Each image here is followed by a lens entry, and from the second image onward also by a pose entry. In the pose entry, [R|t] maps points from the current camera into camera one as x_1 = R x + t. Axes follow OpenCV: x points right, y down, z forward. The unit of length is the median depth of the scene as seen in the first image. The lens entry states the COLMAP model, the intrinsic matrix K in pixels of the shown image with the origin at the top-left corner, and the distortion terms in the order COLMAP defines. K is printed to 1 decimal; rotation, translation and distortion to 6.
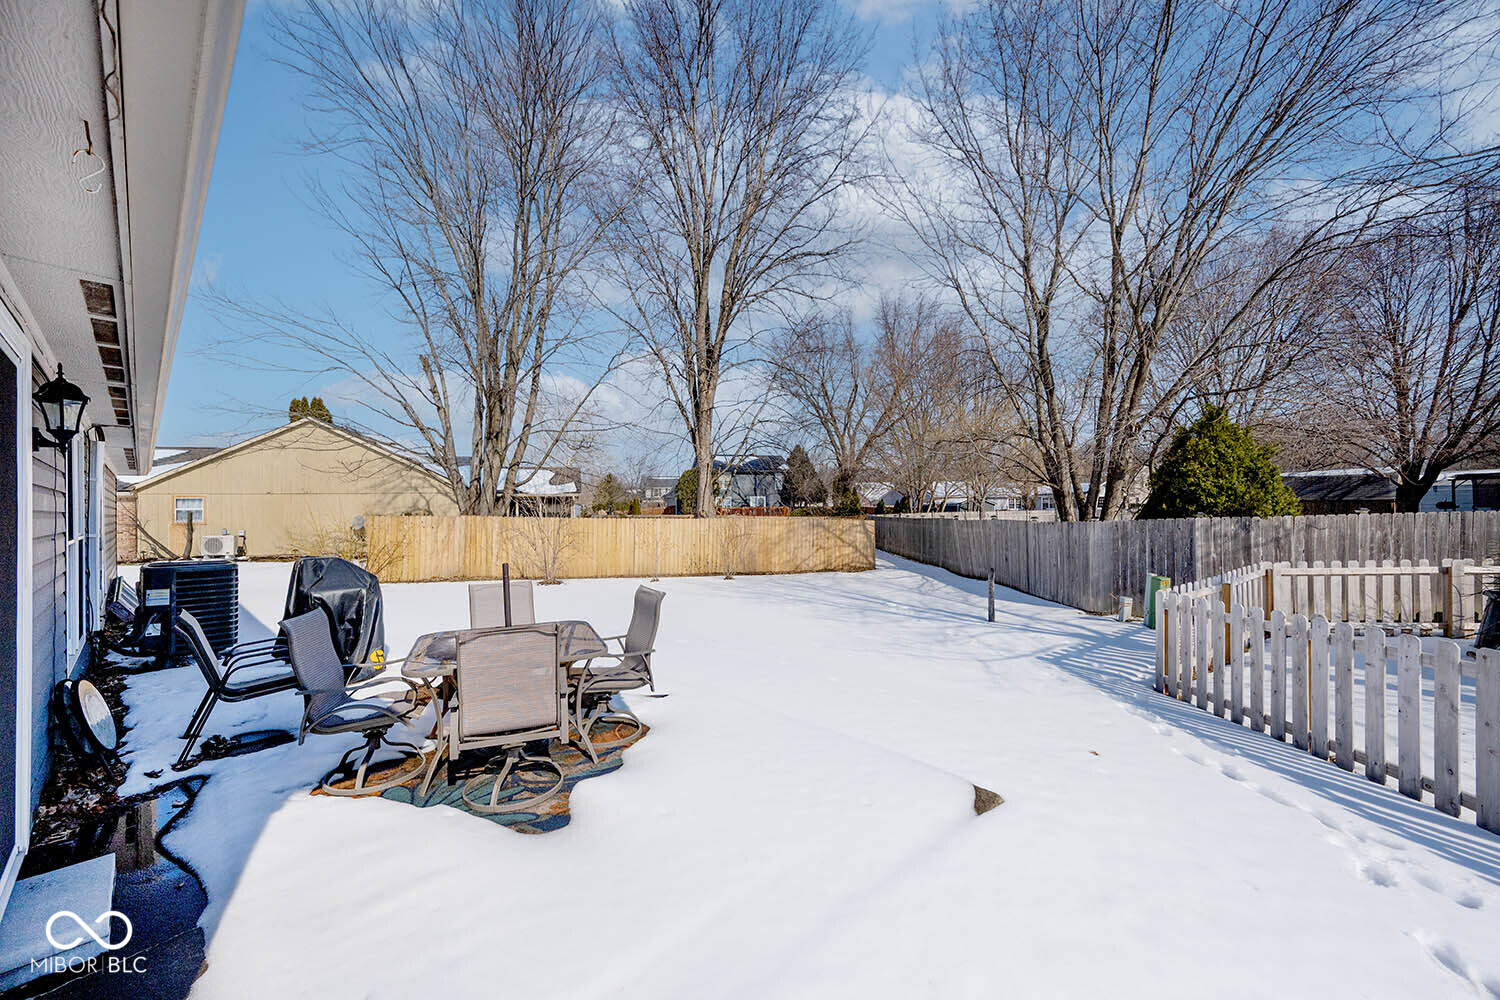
lens RADIAL K [[586.8, 0, 751.6], [0, 586.8, 509.8], [0, 0, 1]] dist [-0.000801, -0.000313]
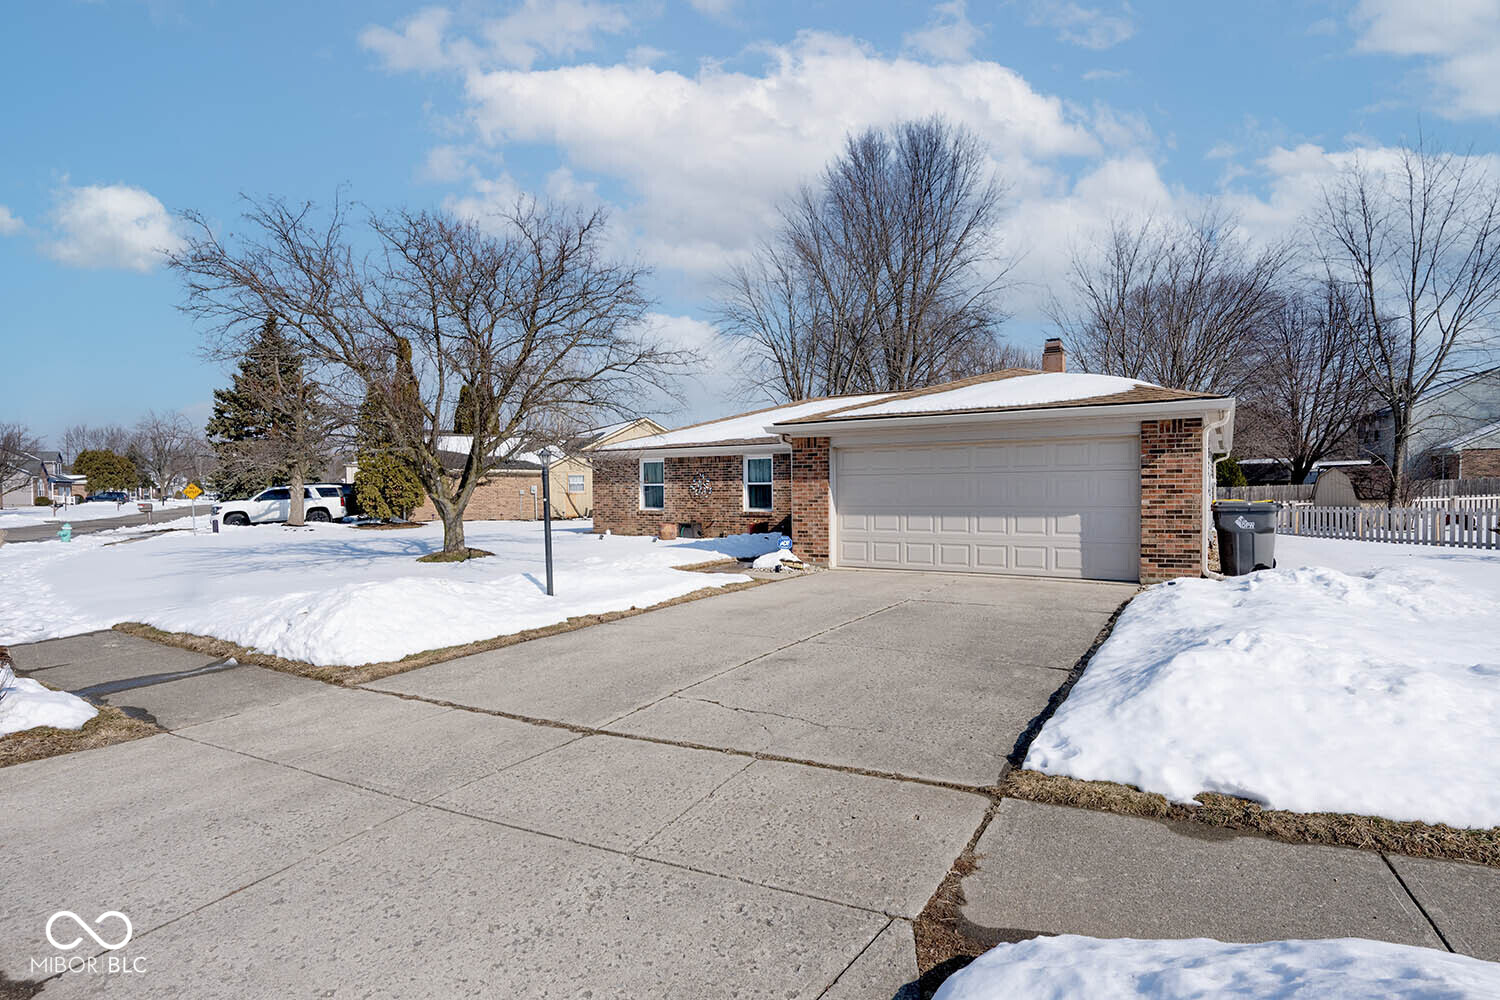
lens RADIAL K [[773.1, 0, 751.7], [0, 773.1, 498.8], [0, 0, 1]] dist [0.005208, 0.000647]
pose [[0.978181, 0.000736, 0.207754, -1.892910], [-0.003073, 0.999936, 0.010924, 0.033494], [-0.207732, -0.011324, 0.978120, -1.868472]]
